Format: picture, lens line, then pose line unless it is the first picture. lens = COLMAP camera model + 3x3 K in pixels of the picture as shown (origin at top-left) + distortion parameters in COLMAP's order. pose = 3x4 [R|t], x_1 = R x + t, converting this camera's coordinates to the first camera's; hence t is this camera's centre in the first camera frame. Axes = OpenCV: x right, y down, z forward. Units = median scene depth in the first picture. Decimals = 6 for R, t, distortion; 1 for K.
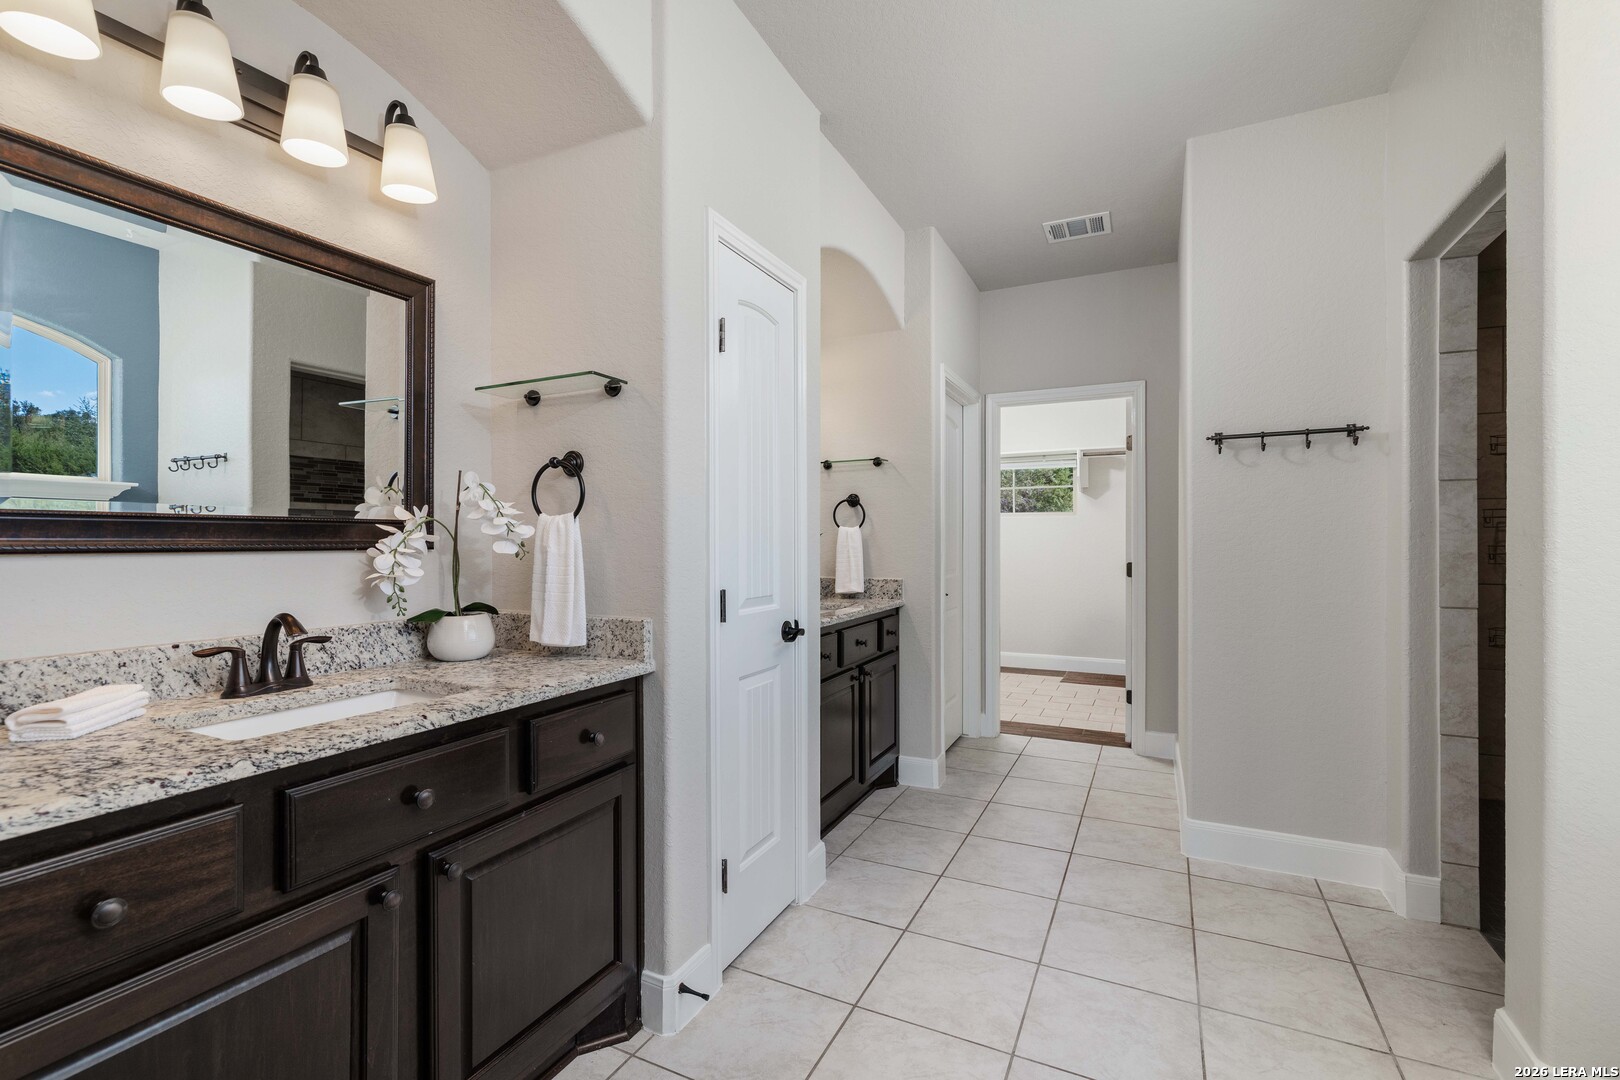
lens RADIAL K [[711.9, 0, 815.4], [0, 711.9, 538.9], [0, 0, 1]] dist [-0.002278, -0.000046]
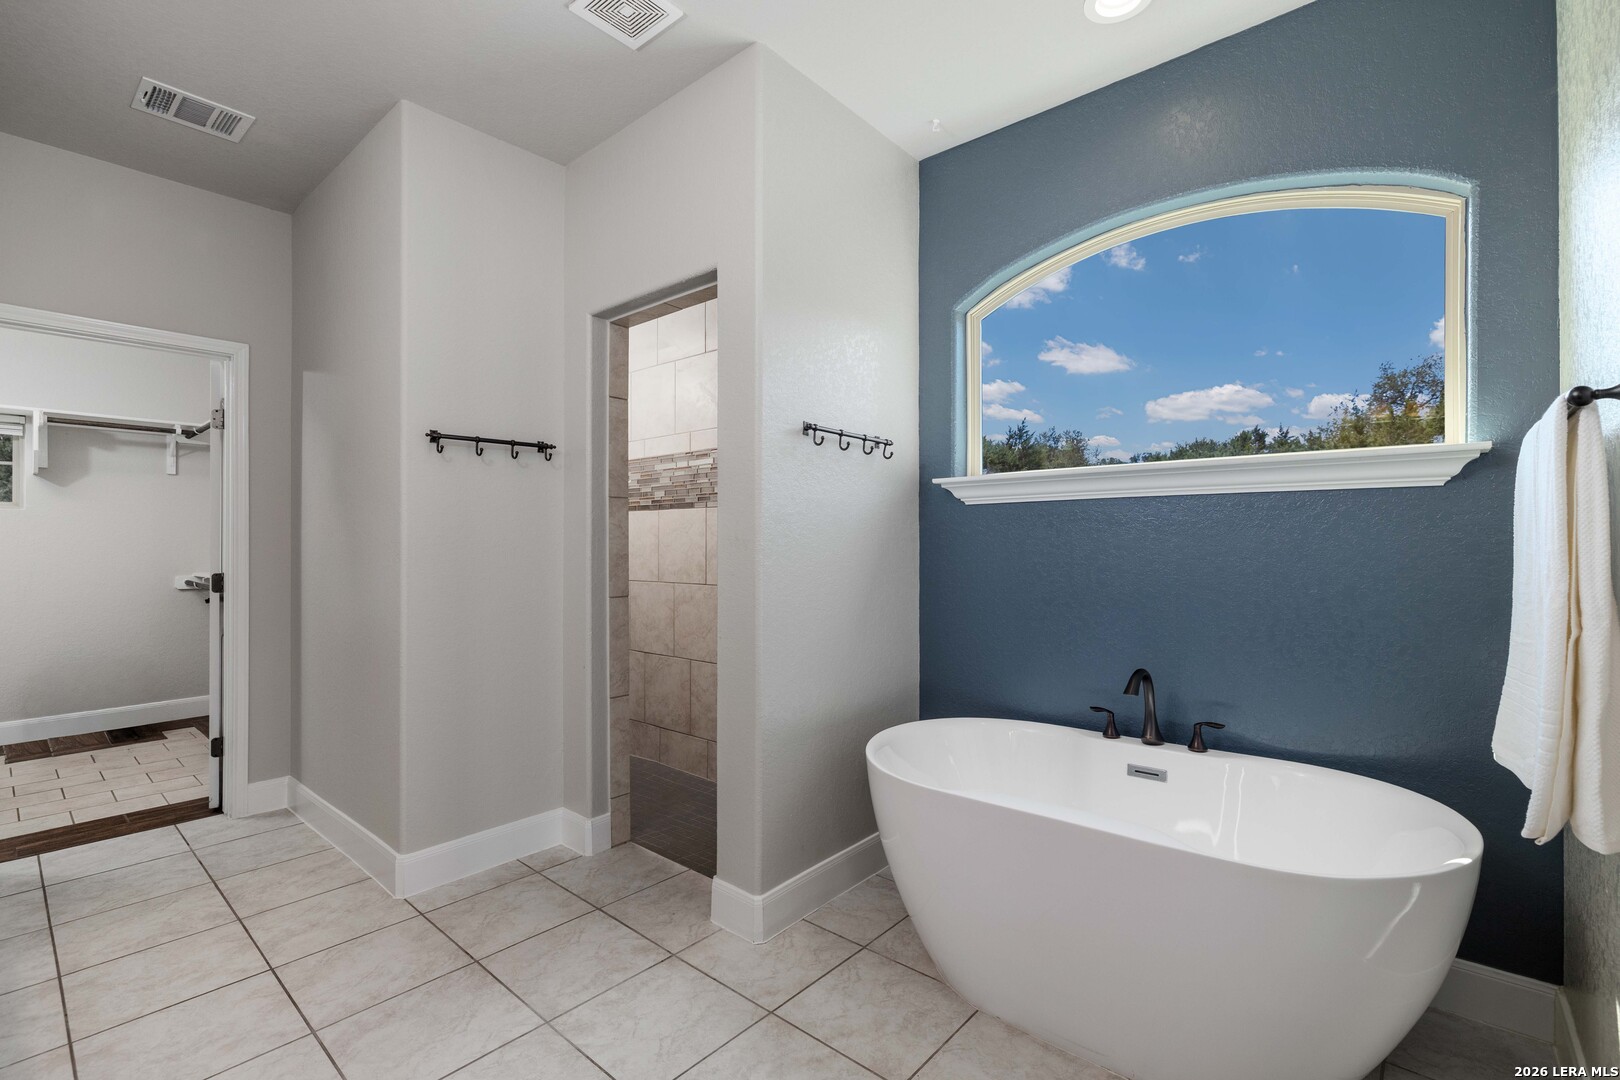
lens RADIAL K [[711.9, 0, 815.4], [0, 711.9, 538.9], [0, 0, 1]] dist [-0.002278, -0.000046]
pose [[0.257782, 0.008463, 0.966166, -0.247510], [-0.000758, 0.999963, -0.008557, 0.002722], [-0.966203, 0.001473, 0.257779, 0.315738]]
